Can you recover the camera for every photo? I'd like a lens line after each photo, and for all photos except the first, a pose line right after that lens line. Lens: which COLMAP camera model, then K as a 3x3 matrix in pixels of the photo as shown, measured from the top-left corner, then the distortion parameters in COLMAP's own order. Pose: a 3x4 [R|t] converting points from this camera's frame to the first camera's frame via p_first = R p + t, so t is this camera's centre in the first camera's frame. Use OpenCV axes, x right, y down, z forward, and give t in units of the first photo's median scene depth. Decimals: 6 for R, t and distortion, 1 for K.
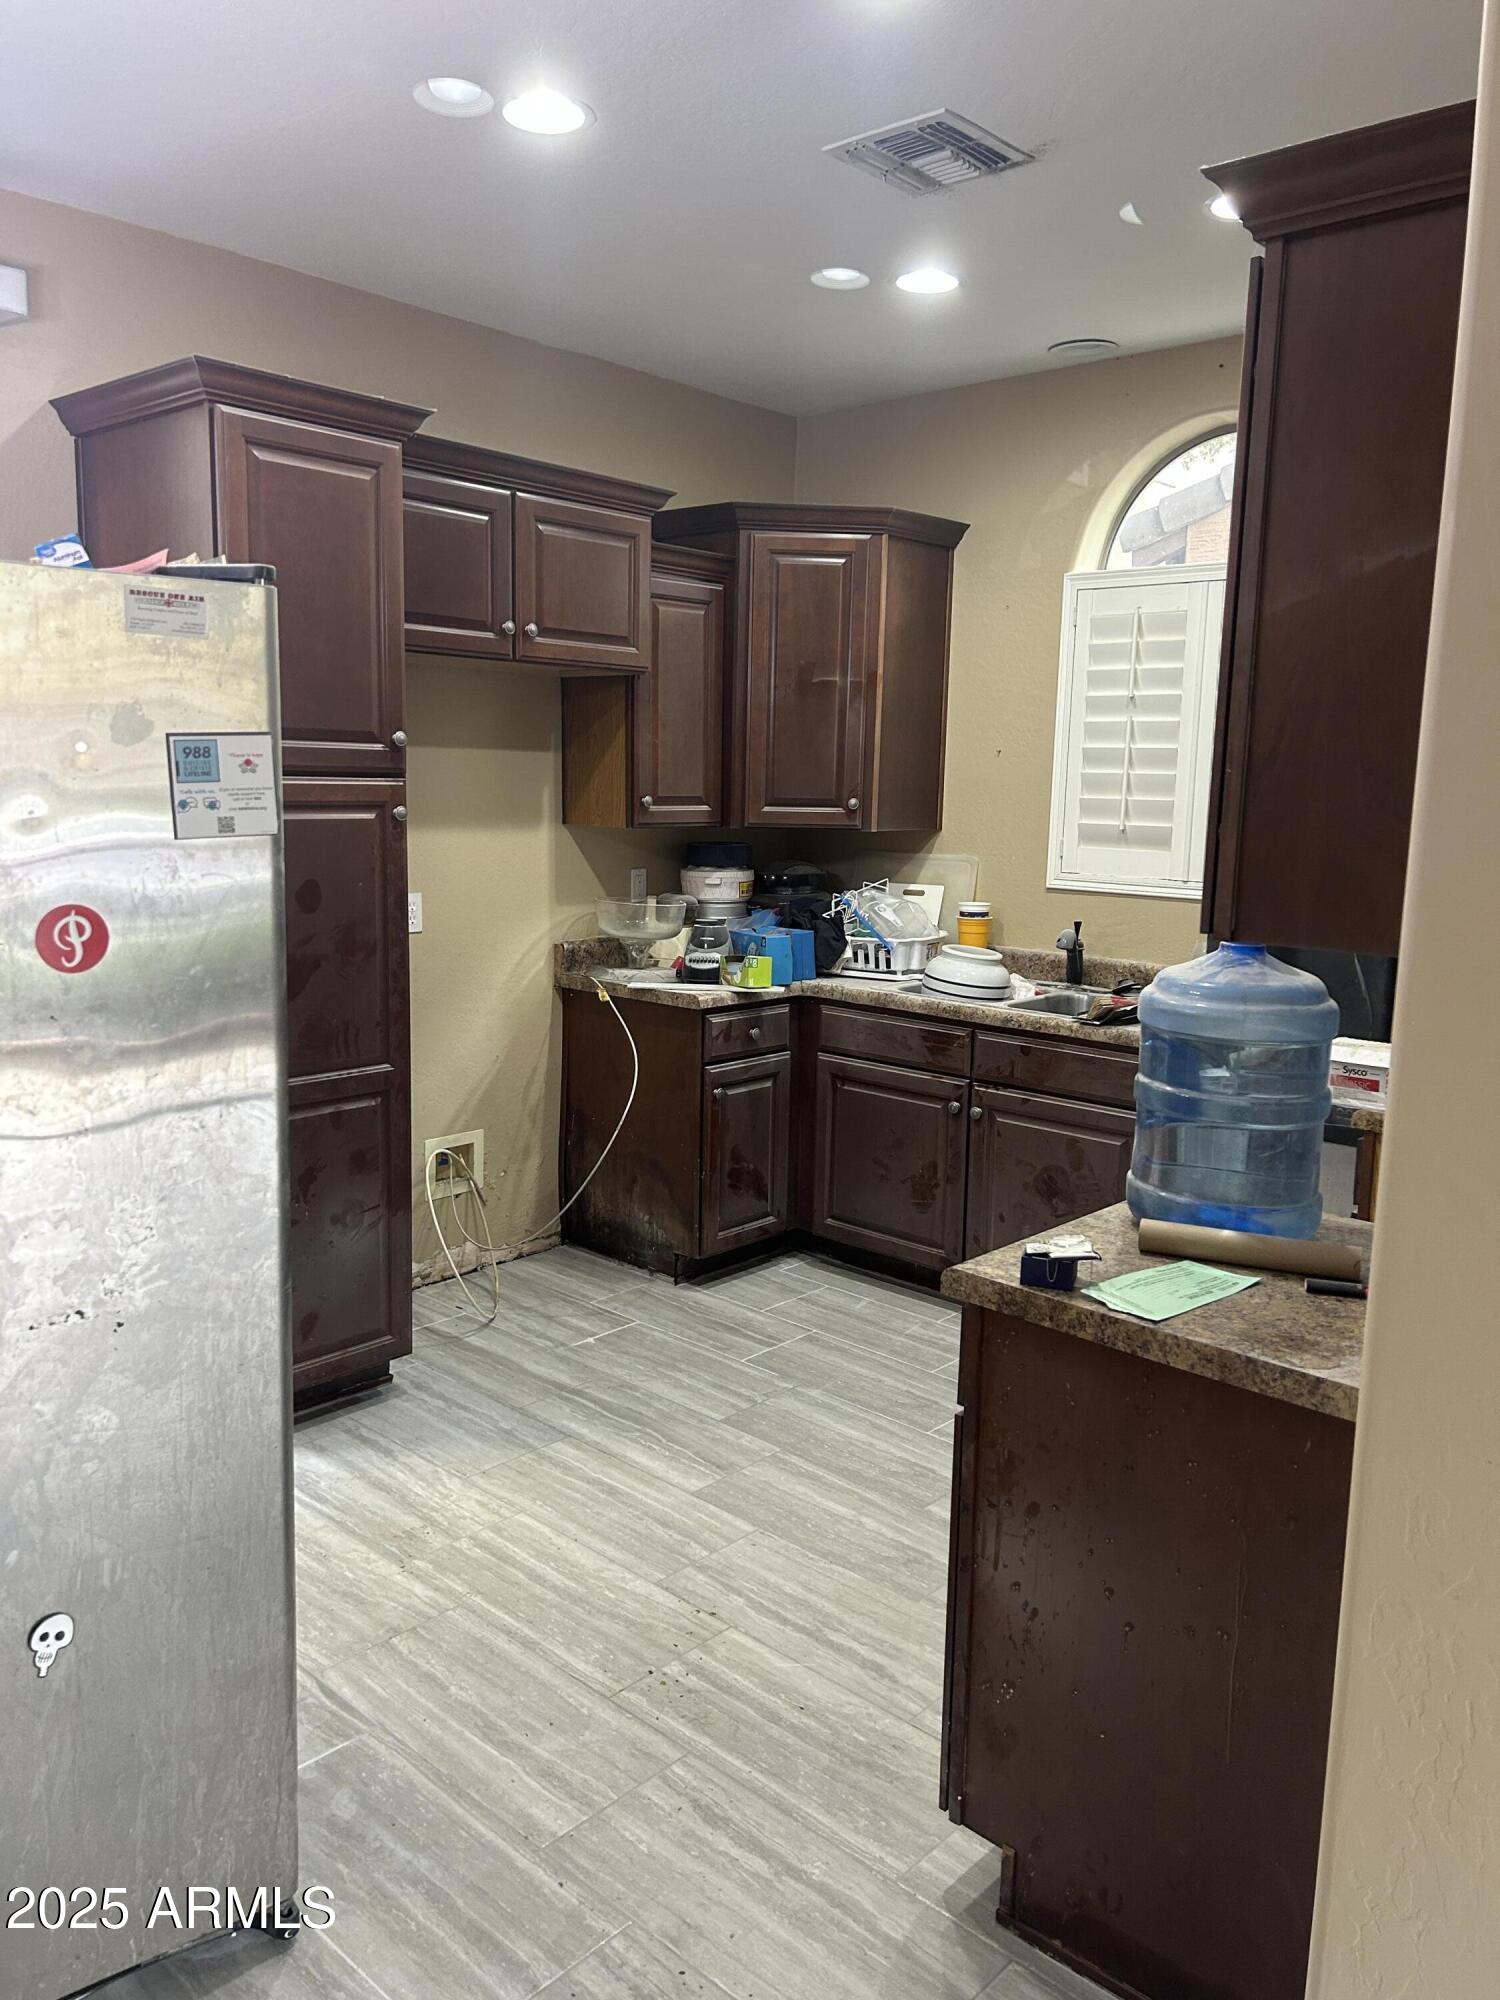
lens RADIAL K [[1506.4, 0, 761.8], [0, 1506.4, 1012.3], [0, 0, 1]] dist [0.022892, -0.026971]
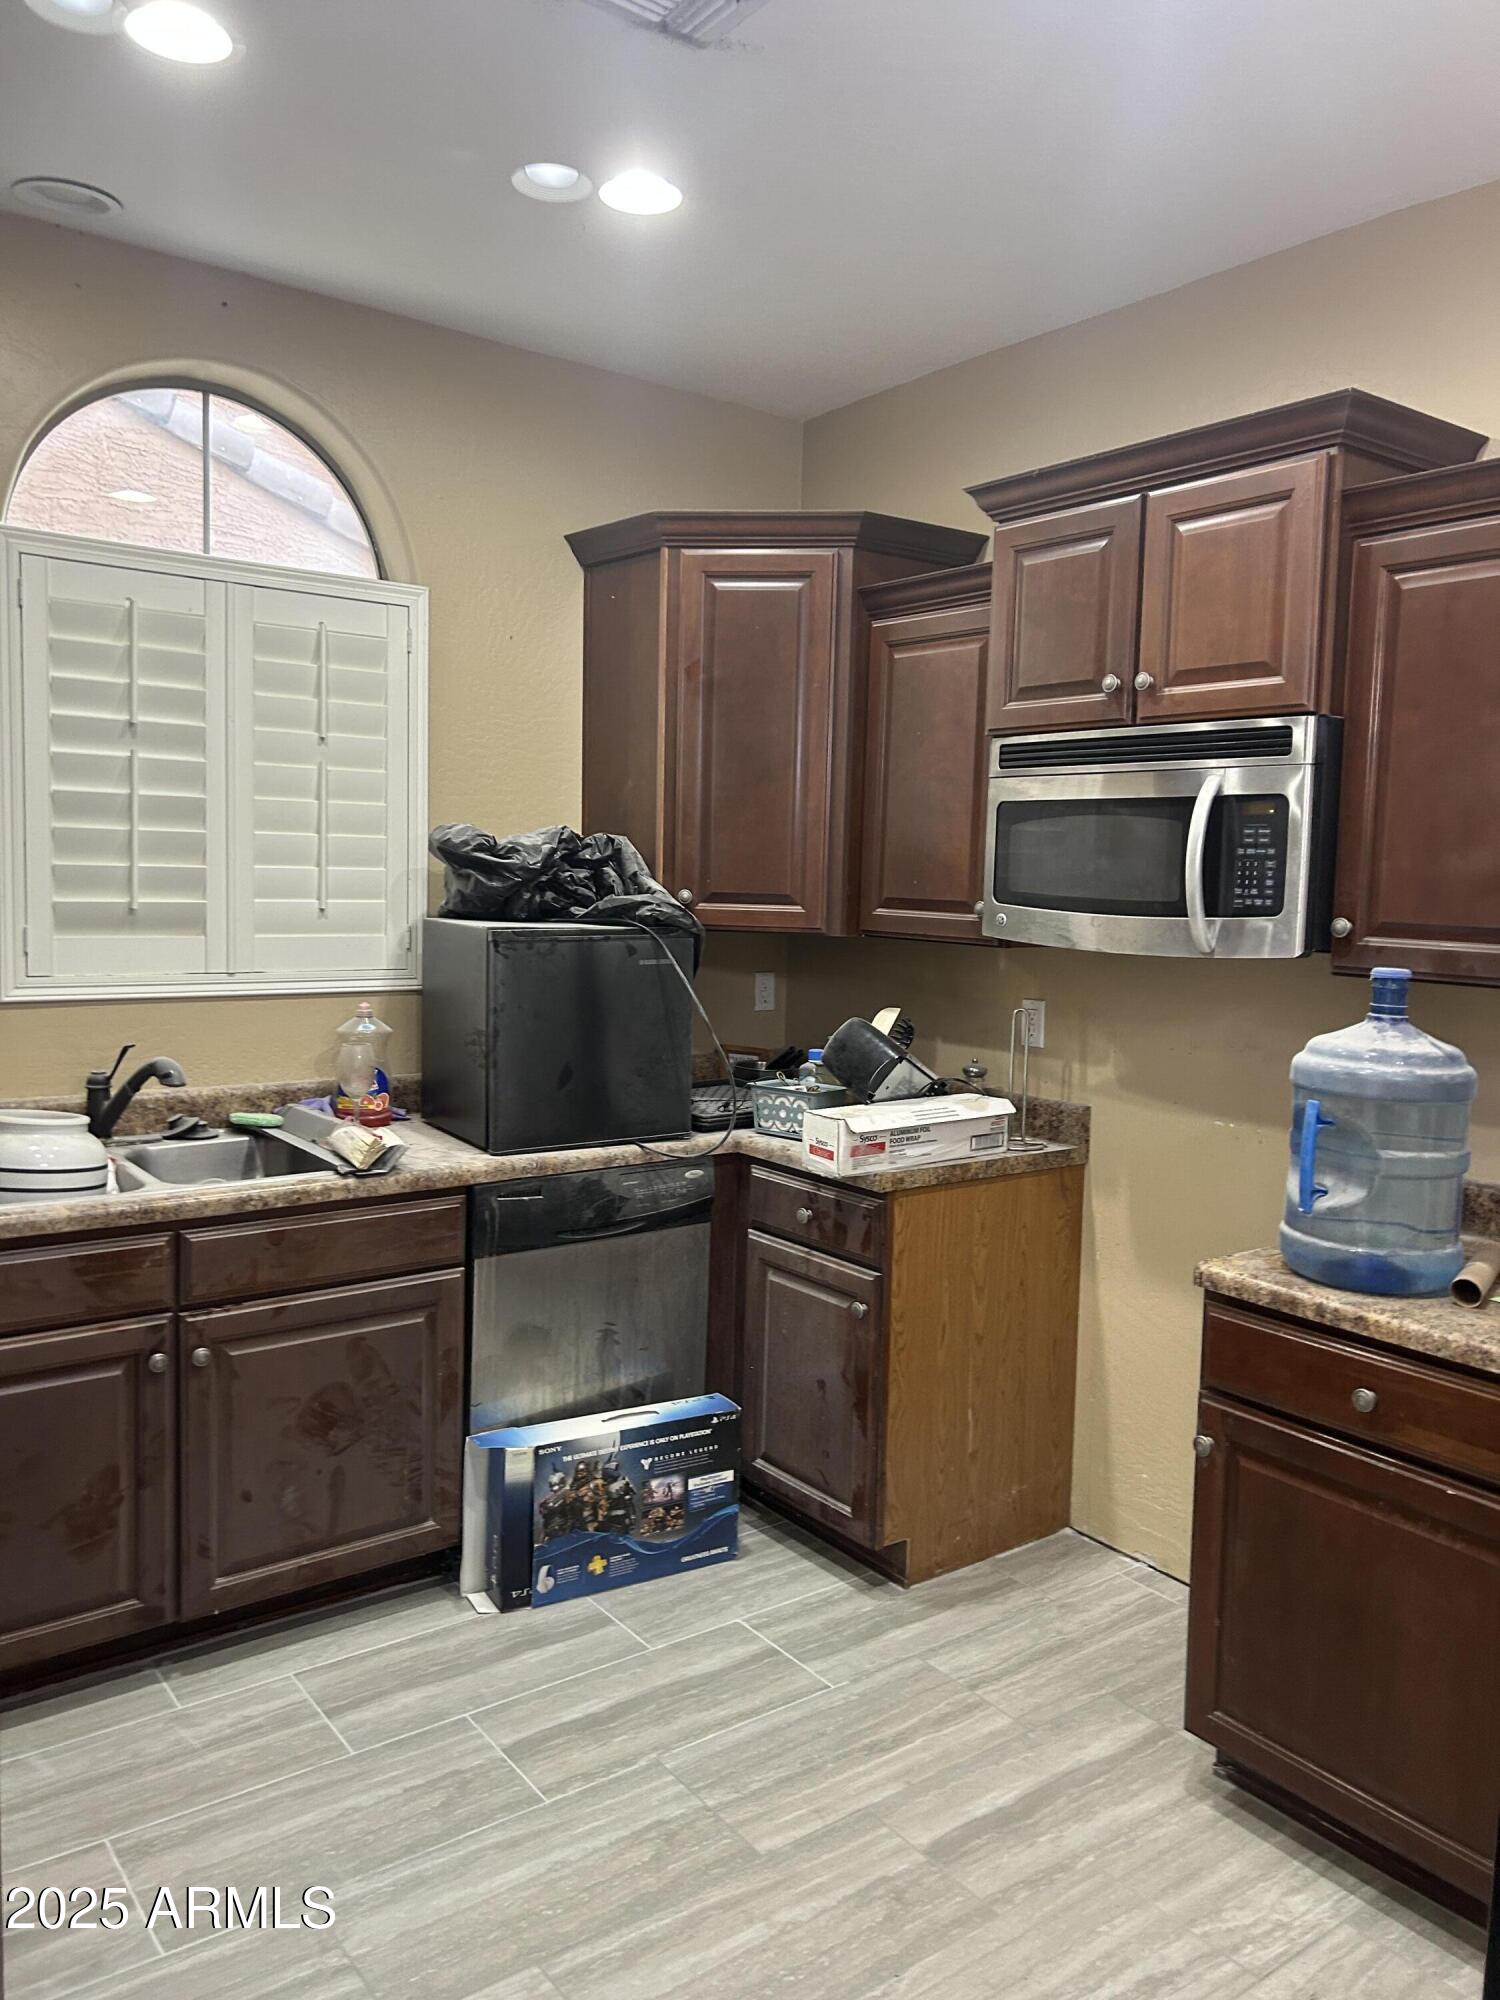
lens RADIAL K [[1506.4, 0, 766.2], [0, 1506.4, 986.2], [0, 0, 1]] dist [0.022892, -0.026971]
pose [[0.174004, -0.099379, 0.979717, -0.478554], [0.133689, 0.988068, 0.076482, -0.118159], [-0.975628, 0.117669, 0.185214, 0.691743]]
